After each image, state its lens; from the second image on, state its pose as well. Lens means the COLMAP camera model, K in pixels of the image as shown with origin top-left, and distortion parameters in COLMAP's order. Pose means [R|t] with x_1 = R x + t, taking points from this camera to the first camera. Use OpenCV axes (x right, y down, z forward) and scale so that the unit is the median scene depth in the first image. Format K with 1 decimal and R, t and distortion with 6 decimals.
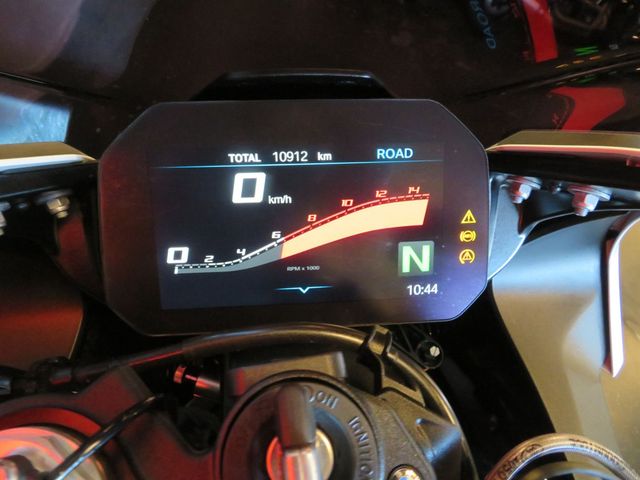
lens RADIAL K [[458.2, 0, 316.5], [0, 458.2, 239.9], [0, 0, 1]] dist [-0.005294, 0.001050]
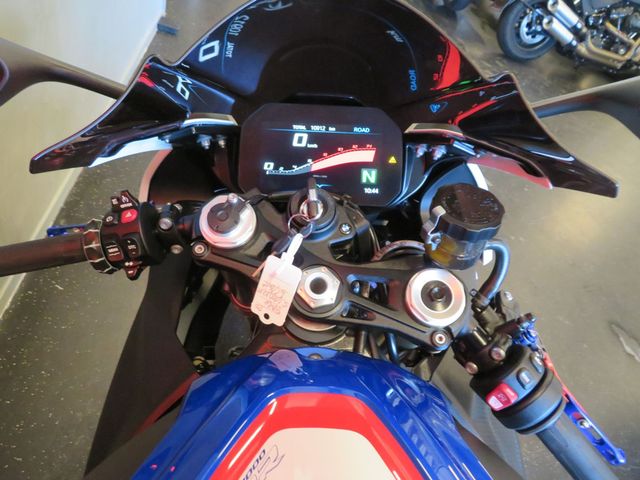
lens RADIAL K [[458.2, 0, 316.5], [0, 458.2, 239.9], [0, 0, 1]] dist [-0.005294, 0.001050]
pose [[0.995047, 0.076567, -0.063391, 0.130976], [-0.078204, 0.996654, -0.023750, 0.456991], [0.061360, 0.028590, 0.997706, -1.378609]]
